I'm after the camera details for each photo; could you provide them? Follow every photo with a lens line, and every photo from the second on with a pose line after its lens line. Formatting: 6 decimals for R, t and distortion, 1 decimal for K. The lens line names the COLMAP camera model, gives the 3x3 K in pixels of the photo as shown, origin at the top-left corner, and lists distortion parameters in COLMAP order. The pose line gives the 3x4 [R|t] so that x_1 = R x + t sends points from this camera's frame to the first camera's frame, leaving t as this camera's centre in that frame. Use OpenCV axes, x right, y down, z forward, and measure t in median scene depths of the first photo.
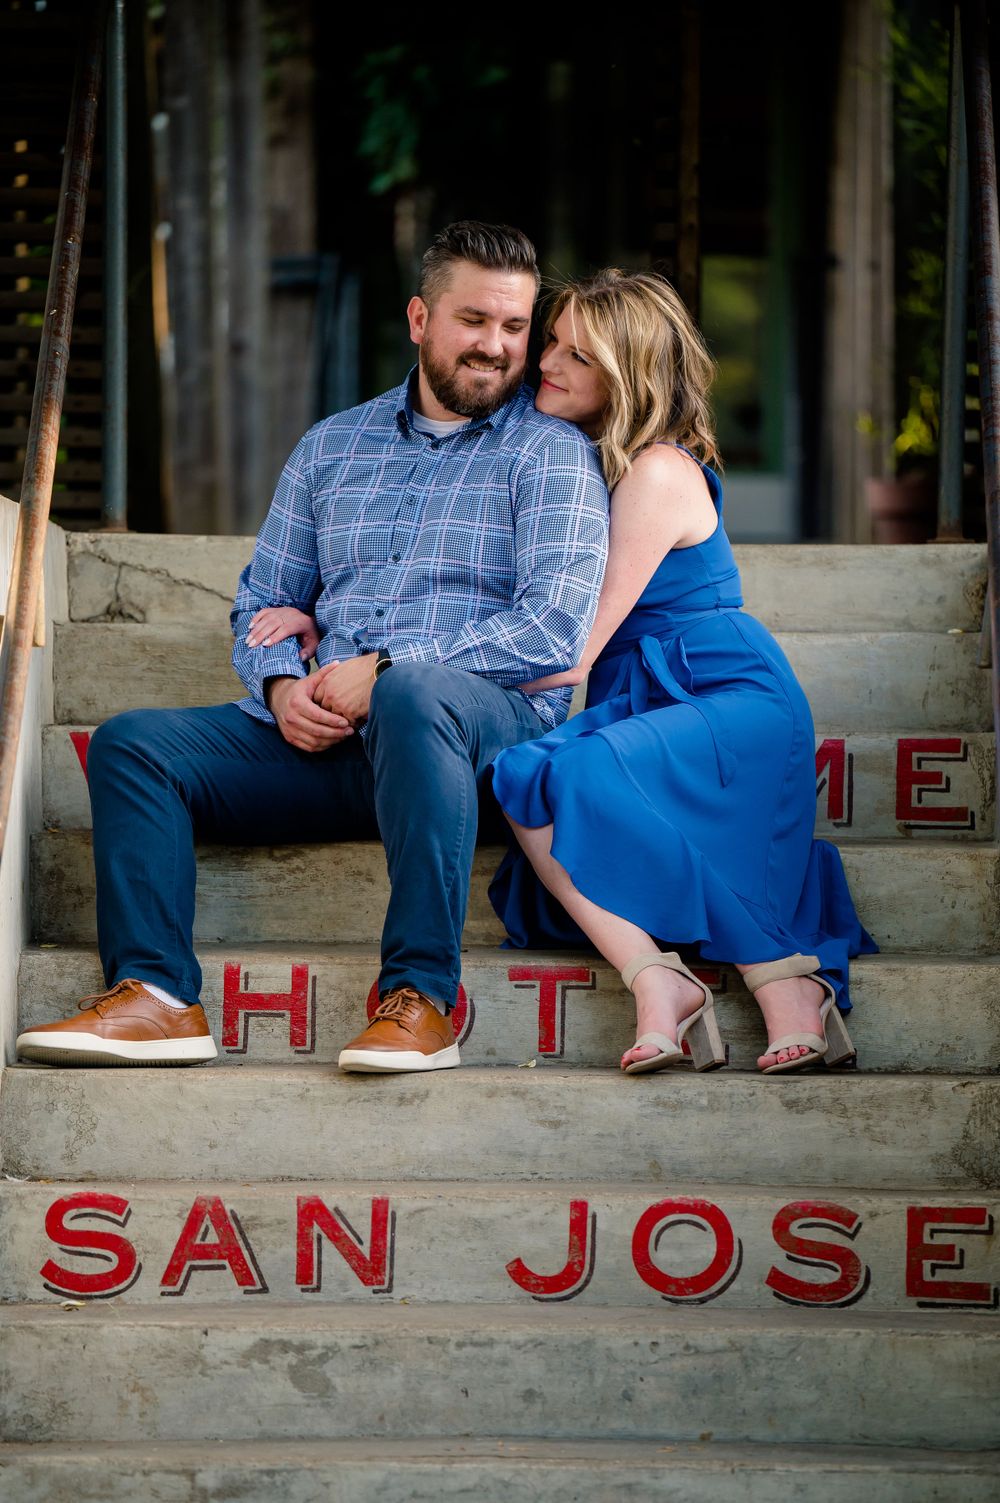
lens RADIAL K [[7979.5, 0, 540.8], [0, 7979.5, 805.1], [0, 0, 1]] dist [1.948029, -2.208123]
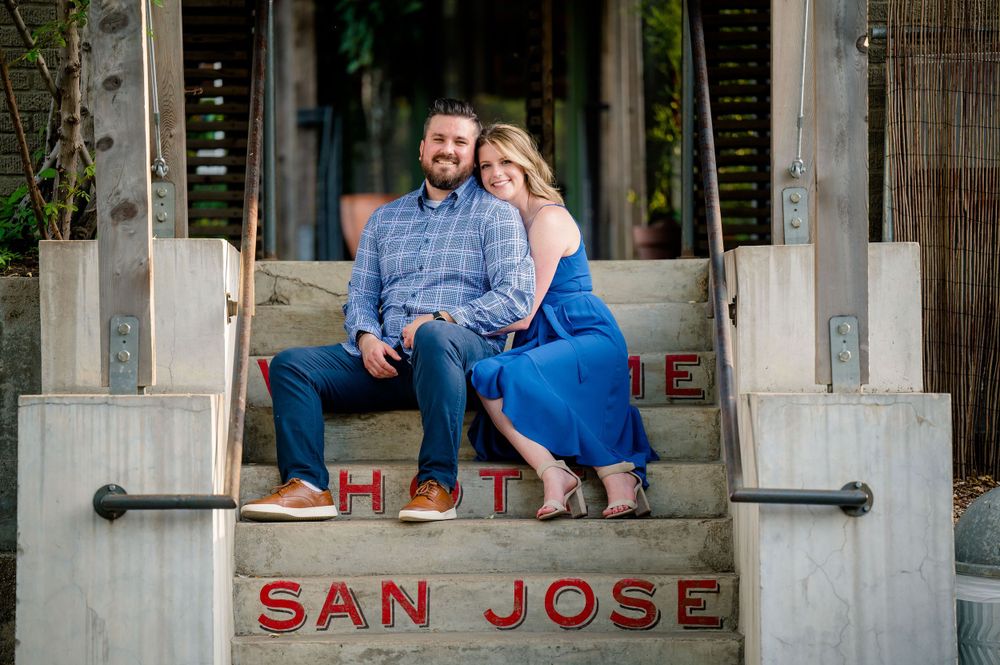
lens RADIAL K [[5640.2, 0, 500.0], [0, 5640.2, 332.5], [0, 0, 1]] dist [2.641255, 1.636933]
pose [[0.999467, -0.018264, 0.027068, -0.037464], [0.018833, 0.999604, -0.020894, 0.015723], [-0.026676, 0.021393, 0.999415, -0.444913]]
